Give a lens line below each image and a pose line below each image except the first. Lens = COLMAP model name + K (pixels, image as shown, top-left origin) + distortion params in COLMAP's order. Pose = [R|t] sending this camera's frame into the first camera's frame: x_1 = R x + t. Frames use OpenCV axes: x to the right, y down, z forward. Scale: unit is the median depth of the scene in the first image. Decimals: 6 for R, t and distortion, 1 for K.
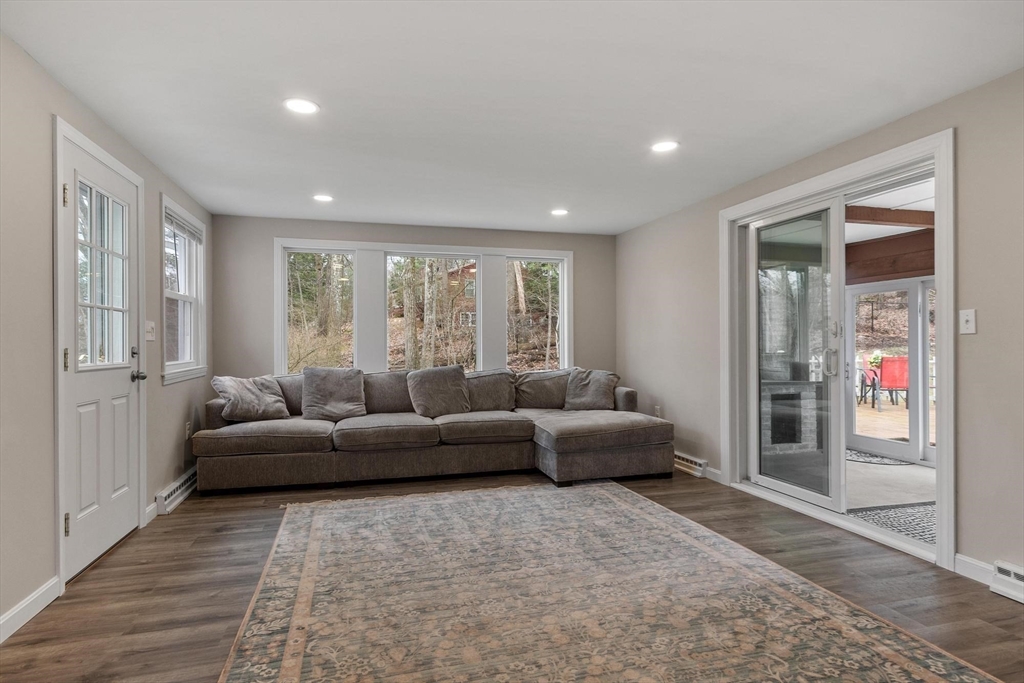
lens RADIAL K [[535.1, 0, 505.2], [0, 535.1, 343.3], [0, 0, 1]] dist [0.008906, -0.000100]
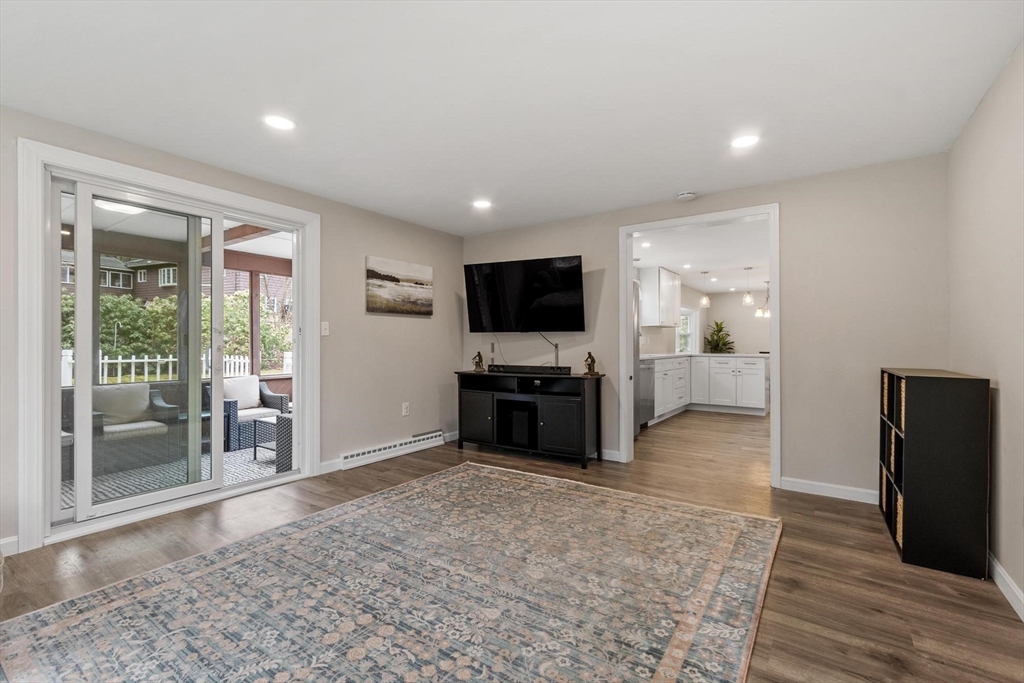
lens RADIAL K [[456.2, 0, 508.3], [0, 456.2, 342.3], [0, 0, 1]] dist [0.000073, -0.000451]
pose [[-0.633089, 0.000664, 0.774079, -0.441668], [-0.001416, 0.999997, -0.002016, 0.004159], [-0.774078, -0.002372, -0.633086, 0.963251]]
